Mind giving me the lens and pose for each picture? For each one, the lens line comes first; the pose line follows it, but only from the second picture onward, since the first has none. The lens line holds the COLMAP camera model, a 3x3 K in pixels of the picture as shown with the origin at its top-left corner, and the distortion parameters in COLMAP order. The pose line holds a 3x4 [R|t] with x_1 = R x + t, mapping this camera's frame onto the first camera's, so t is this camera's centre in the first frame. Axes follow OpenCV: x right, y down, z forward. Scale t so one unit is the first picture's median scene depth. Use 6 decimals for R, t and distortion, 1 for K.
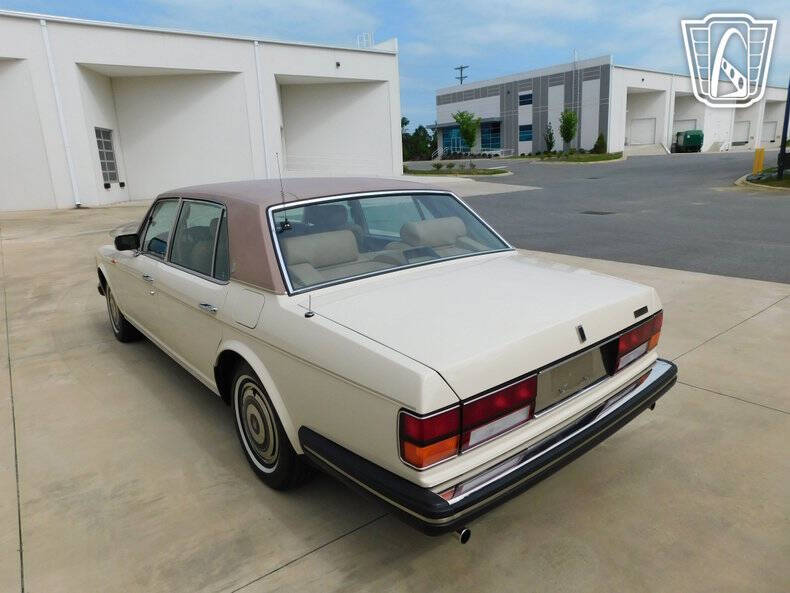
lens RADIAL K [[521.8, 0, 392.3], [0, 521.8, 293.9], [0, 0, 1]] dist [-0.067946, 0.053839]
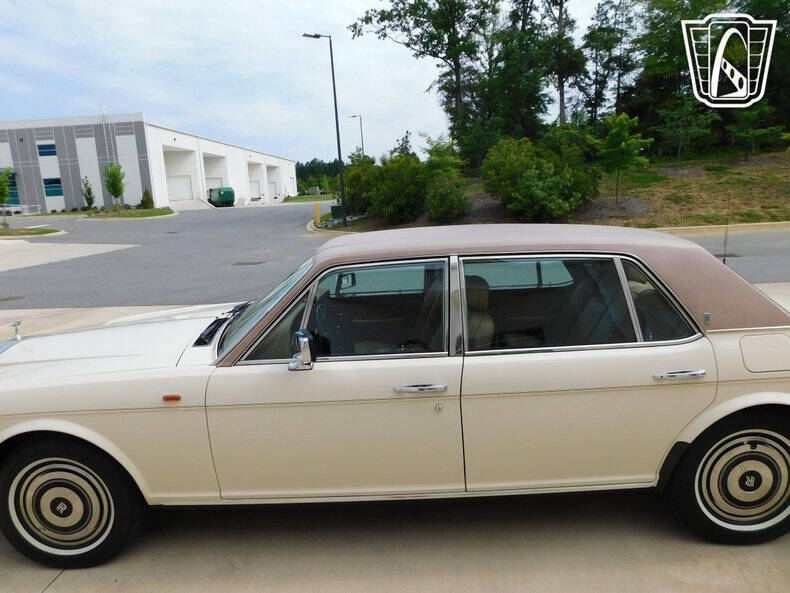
lens RADIAL K [[521.8, 0, 392.3], [0, 521.8, 293.9], [0, 0, 1]] dist [-0.067946, 0.053839]
pose [[0.644091, -0.124610, 0.754731, -0.136968], [0.202089, 0.979308, -0.010775, -0.020088], [-0.737772, 0.159463, 0.655945, 0.085146]]
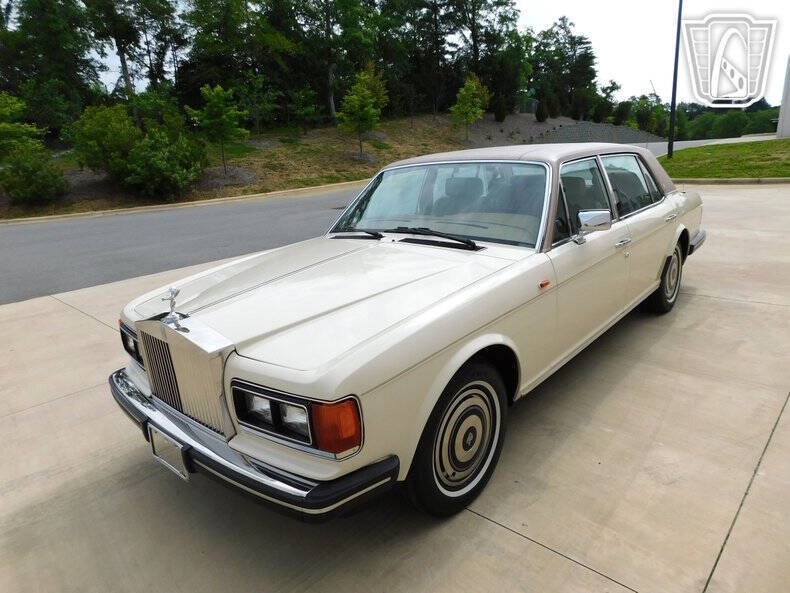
lens RADIAL K [[519.0, 0, 395.4], [0, 519.0, 292.0], [0, 0, 1]] dist [-0.071373, 0.050806]
pose [[-0.151268, -0.210558, 0.965807, -0.186980], [0.305699, 0.919189, 0.248274, -0.042615], [-0.940035, 0.332802, -0.074676, 0.211442]]
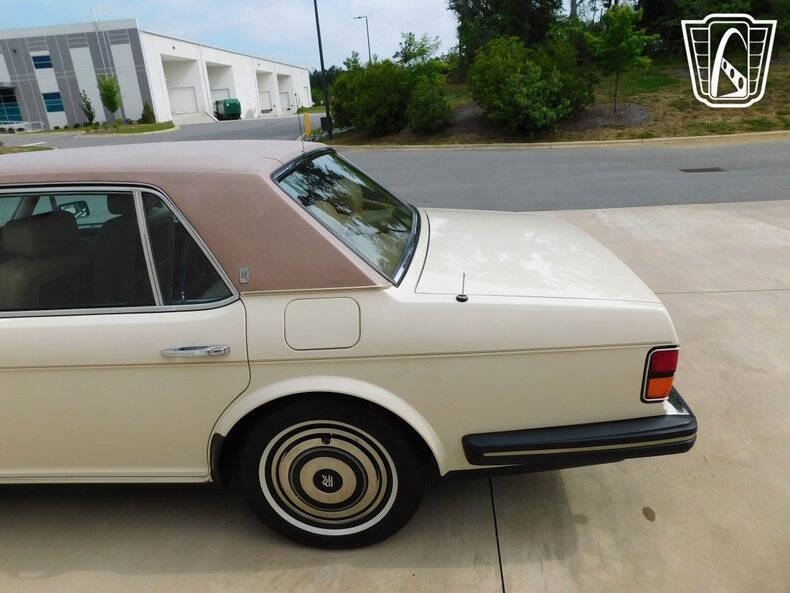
lens RADIAL K [[521.8, 0, 392.3], [0, 521.8, 293.9], [0, 0, 1]] dist [-0.067946, 0.053839]
pose [[0.679984, -0.243337, 0.691671, -0.066166], [0.206346, 0.968707, 0.137942, -0.008328], [-0.703593, 0.048925, 0.708917, 0.043113]]
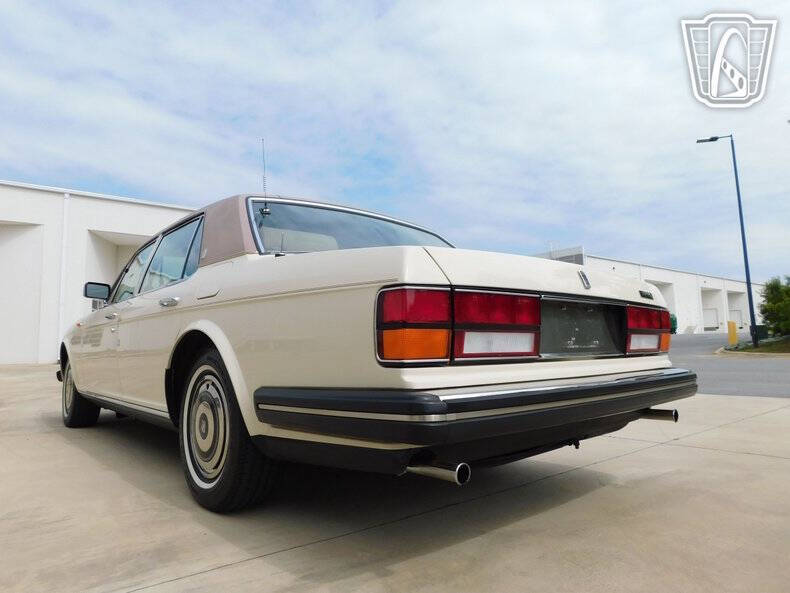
lens RADIAL K [[521.8, 0, 392.3], [0, 521.8, 293.9], [0, 0, 1]] dist [-0.067946, 0.053839]
pose [[0.999454, 0.025665, 0.020801, 0.001338], [-0.017004, 0.939490, -0.342155, 0.034190], [-0.028323, 0.341614, 0.939413, 0.015035]]
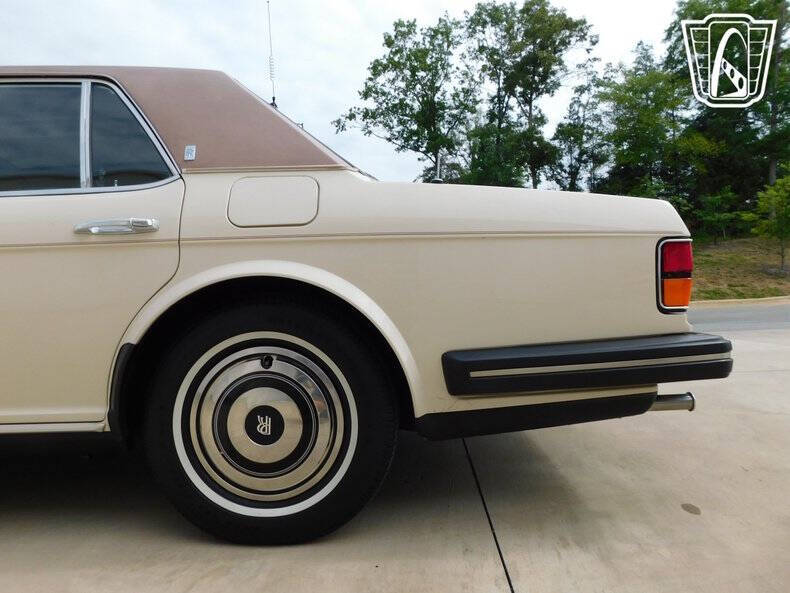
lens RADIAL K [[521.8, 0, 392.3], [0, 521.8, 293.9], [0, 0, 1]] dist [-0.067946, 0.053839]
pose [[0.650846, 0.026175, 0.758758, -0.061182], [0.187267, 0.962991, -0.193855, 0.025897], [-0.735751, 0.268260, 0.621857, 0.055236]]
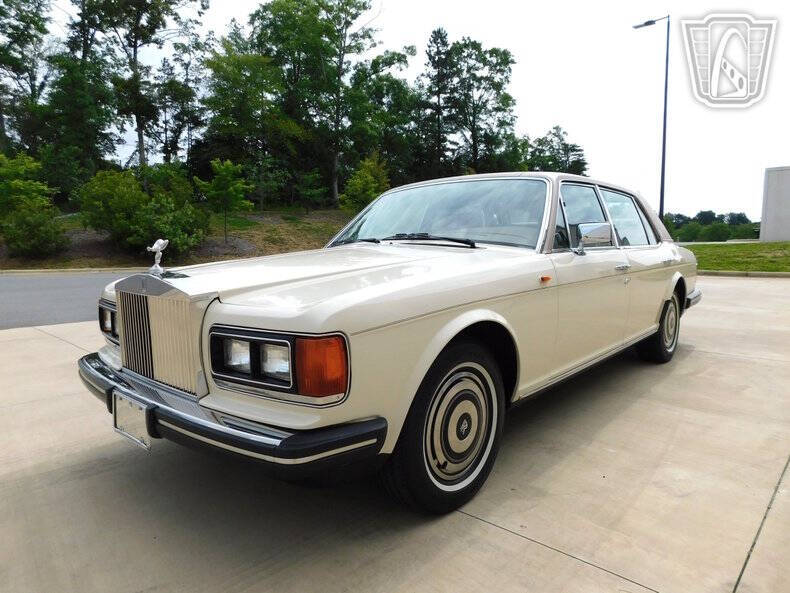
lens RADIAL K [[519.0, 0, 395.4], [0, 519.0, 292.0], [0, 0, 1]] dist [-0.071373, 0.050806]
pose [[-0.158006, -0.051230, 0.986108, -0.185662], [0.247629, 0.964685, 0.089796, -0.023984], [-0.955884, 0.258378, -0.139740, 0.217329]]
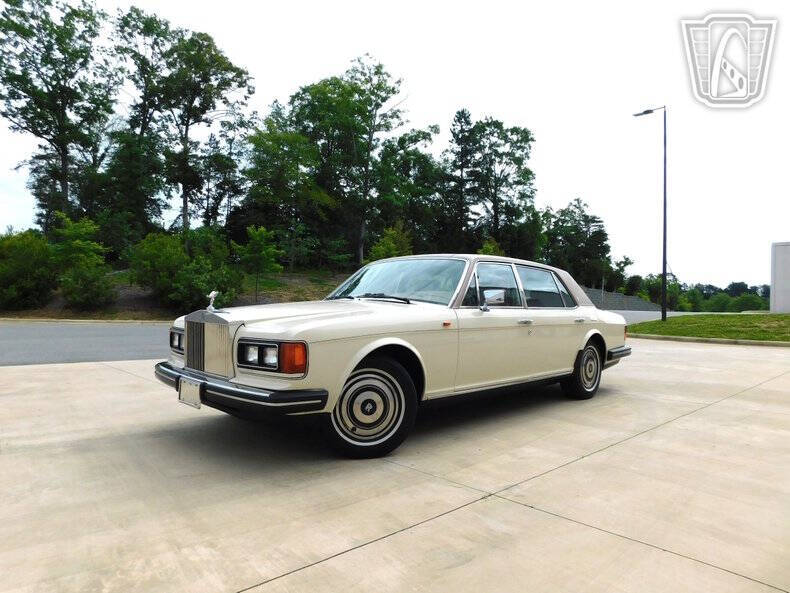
lens RADIAL K [[517.1, 0, 396.6], [0, 517.1, 290.4], [0, 0, 1]] dist [-0.075392, 0.051774]
pose [[-0.108222, 0.070682, 0.991611, -0.245291], [0.221880, 0.974025, -0.045213, -0.016767], [-0.969050, 0.215125, -0.121094, 0.207374]]
